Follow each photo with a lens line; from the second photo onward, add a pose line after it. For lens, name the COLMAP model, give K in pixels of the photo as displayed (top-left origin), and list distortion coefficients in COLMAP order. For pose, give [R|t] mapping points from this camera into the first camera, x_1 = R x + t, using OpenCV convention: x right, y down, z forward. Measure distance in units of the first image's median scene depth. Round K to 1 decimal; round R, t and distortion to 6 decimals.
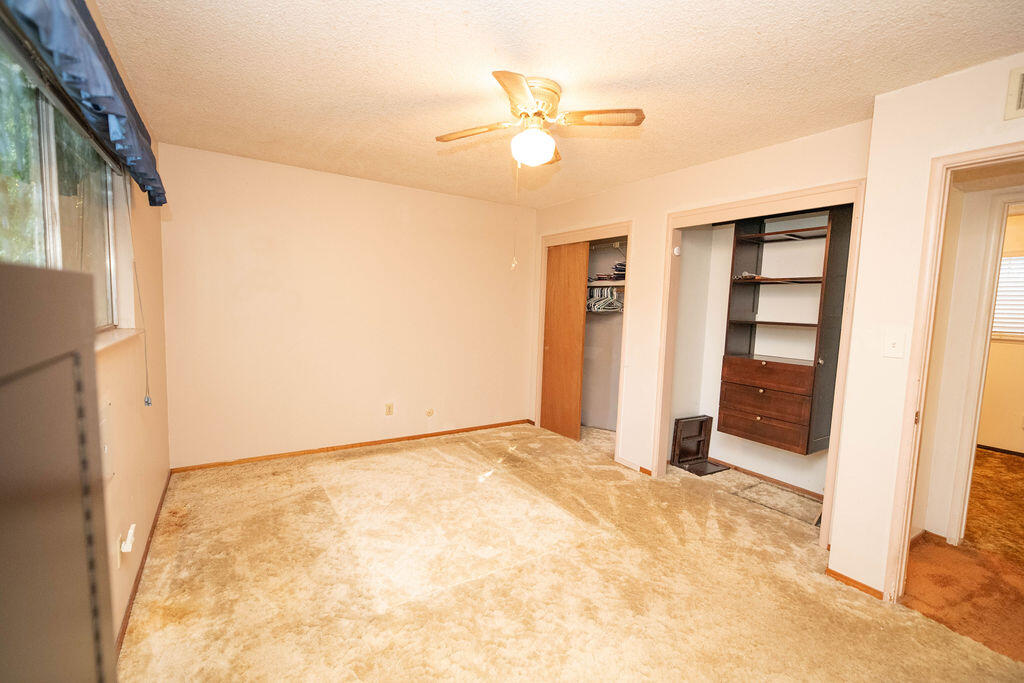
lens RADIAL K [[442.5, 0, 512.1], [0, 442.5, 342.0], [0, 0, 1]] dist [-0.003598, -0.000959]
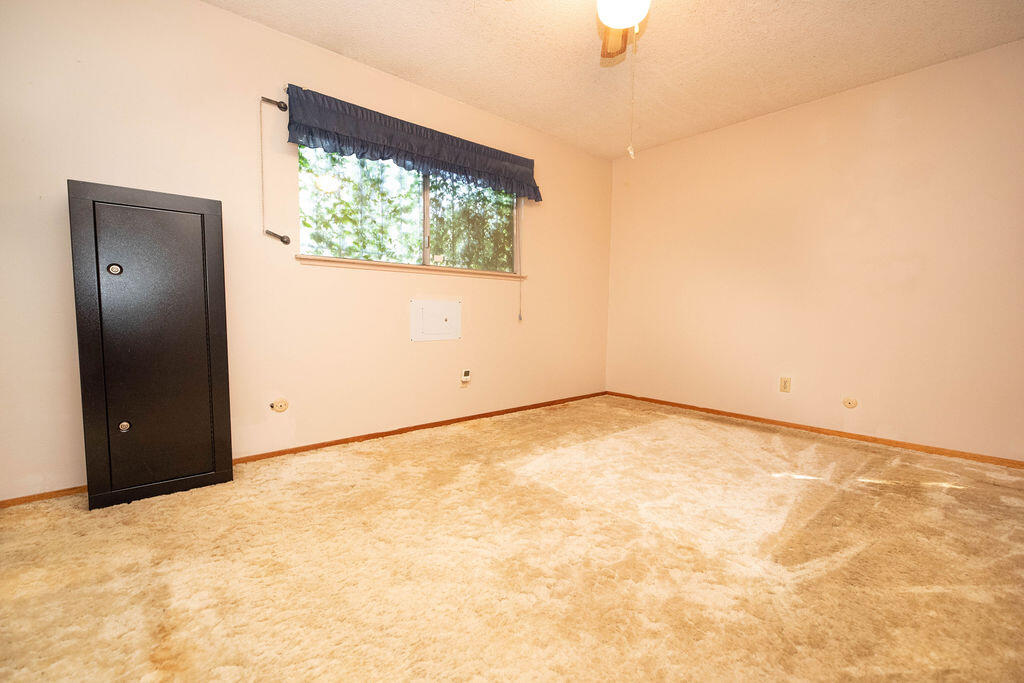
lens RADIAL K [[442.5, 0, 512.8], [0, 442.5, 343.7], [0, 0, 1]] dist [-0.003598, -0.000959]
pose [[0.146591, 0.036787, -0.988513, 0.488633], [-0.095161, 0.995198, 0.022924, 0.117480], [0.984609, 0.090707, 0.149387, 0.422248]]
